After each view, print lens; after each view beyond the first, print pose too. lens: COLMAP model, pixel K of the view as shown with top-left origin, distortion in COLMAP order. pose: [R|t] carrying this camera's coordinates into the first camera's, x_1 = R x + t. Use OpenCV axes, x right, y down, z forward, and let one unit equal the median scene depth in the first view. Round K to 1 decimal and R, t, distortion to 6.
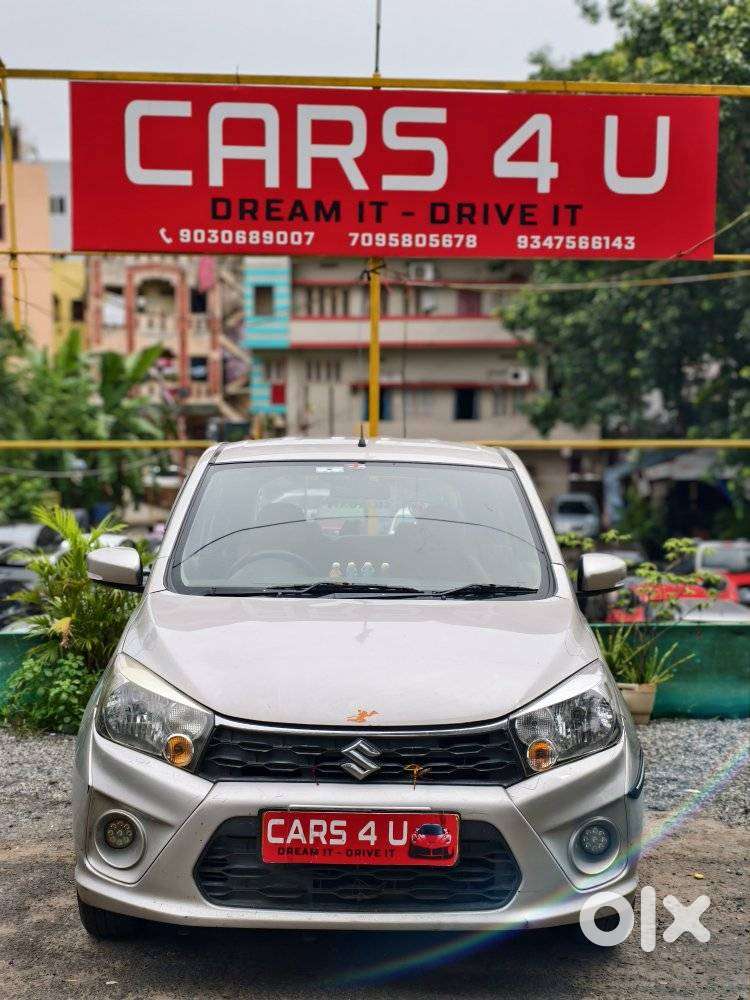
lens RADIAL K [[1498.6, 0, 375.0], [0, 1498.6, 500.0], [0, 0, 1]] dist [0.111520, -0.103291]
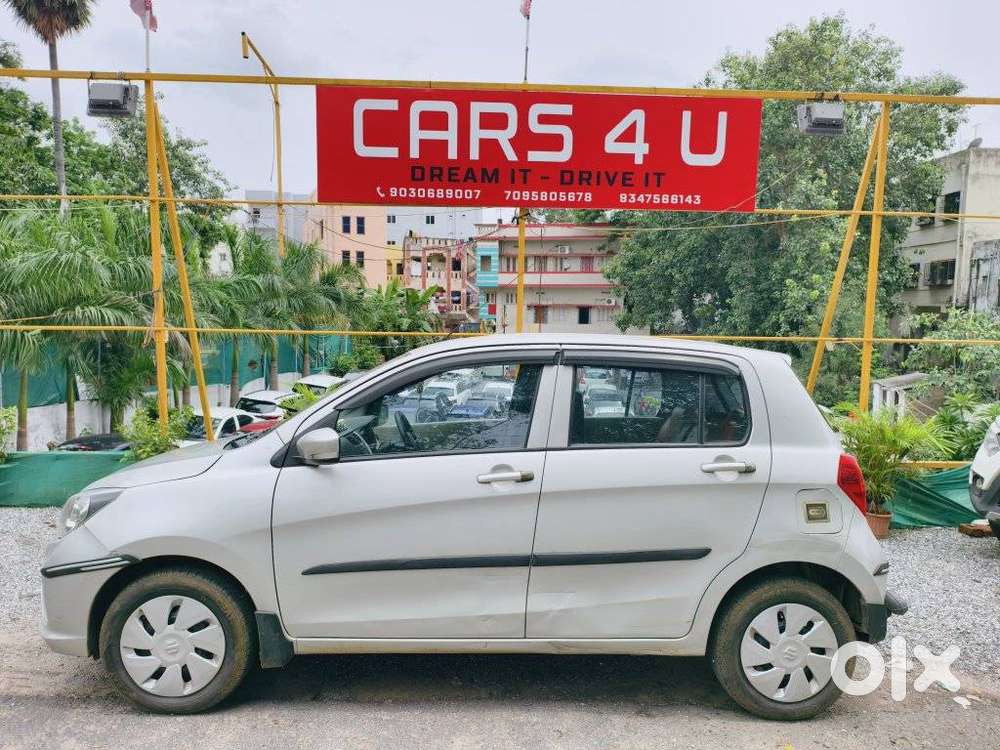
lens RADIAL K [[687.4, 0, 500.7], [0, 687.4, 380.8], [0, 0, 1]] dist [0.037211, -0.039827]
pose [[0.998103, 0.018876, -0.058597, 0.021947], [-0.017064, 0.999365, 0.031265, -0.013111], [0.059150, -0.030206, 0.997792, 0.321251]]
